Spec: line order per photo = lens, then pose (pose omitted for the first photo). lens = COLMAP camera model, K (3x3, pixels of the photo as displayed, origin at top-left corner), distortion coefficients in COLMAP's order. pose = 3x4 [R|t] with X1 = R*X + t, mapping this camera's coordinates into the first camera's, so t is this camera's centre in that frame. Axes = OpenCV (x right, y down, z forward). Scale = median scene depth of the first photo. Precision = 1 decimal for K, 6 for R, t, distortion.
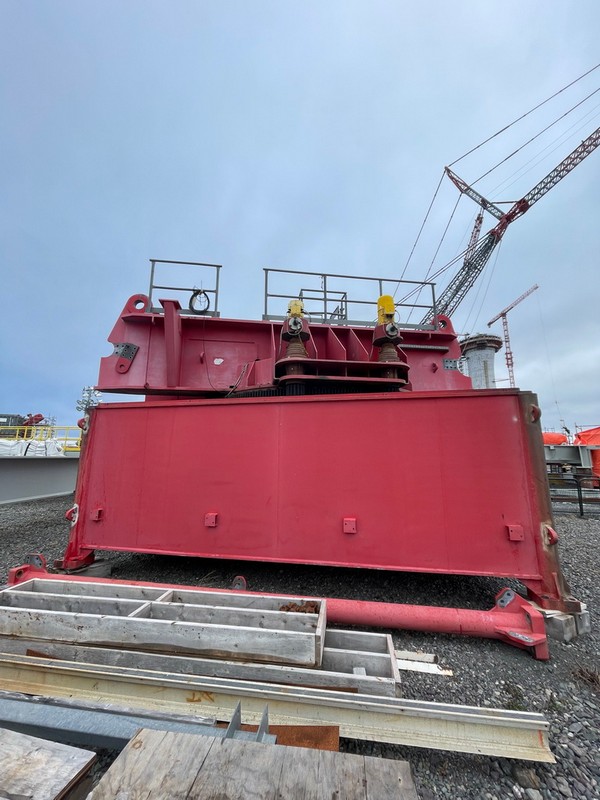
lens RADIAL K [[317.2, 0, 301.0], [0, 317.2, 397.1], [0, 0, 1]] dist [-0.003032, -0.000240]
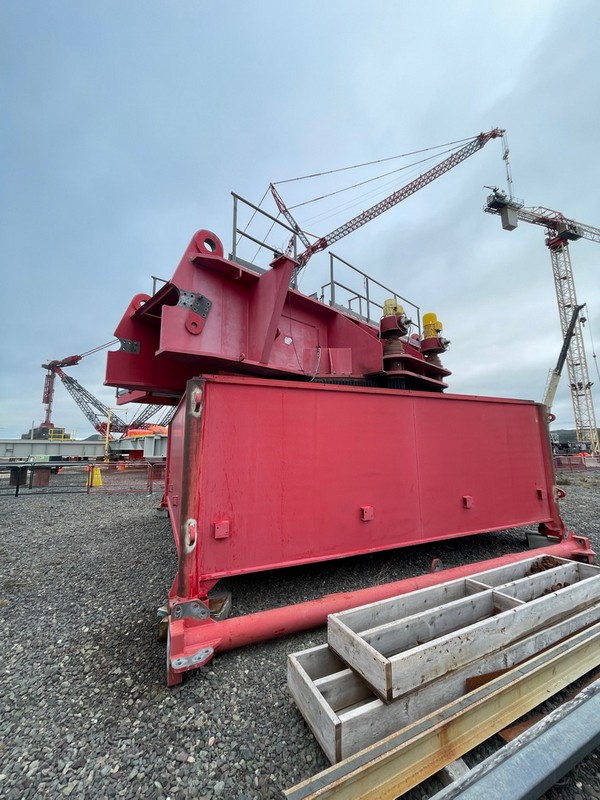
lens RADIAL K [[317.2, 0, 301.0], [0, 317.2, 397.1], [0, 0, 1]] dist [-0.003032, -0.000240]
pose [[0.819229, 0.079076, 0.567988, -0.751490], [-0.093780, 0.995587, -0.003344, 0.045692], [-0.565746, -0.050526, 0.823030, 0.257905]]
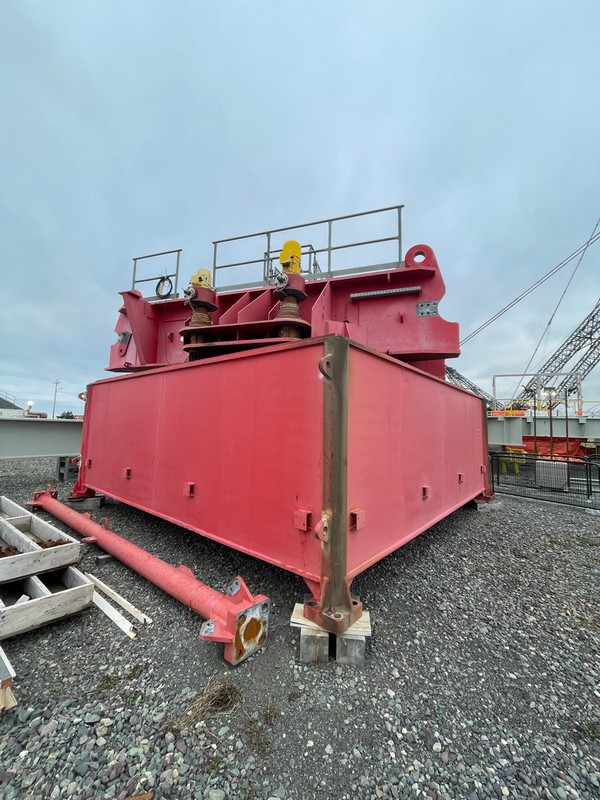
lens RADIAL K [[317.2, 0, 301.0], [0, 317.2, 397.1], [0, 0, 1]] dist [-0.003032, -0.000240]
pose [[0.883255, -0.020735, -0.468434, 0.647069], [0.059089, 0.995980, 0.067328, 0.043362], [0.465154, -0.087147, 0.880930, 0.201610]]
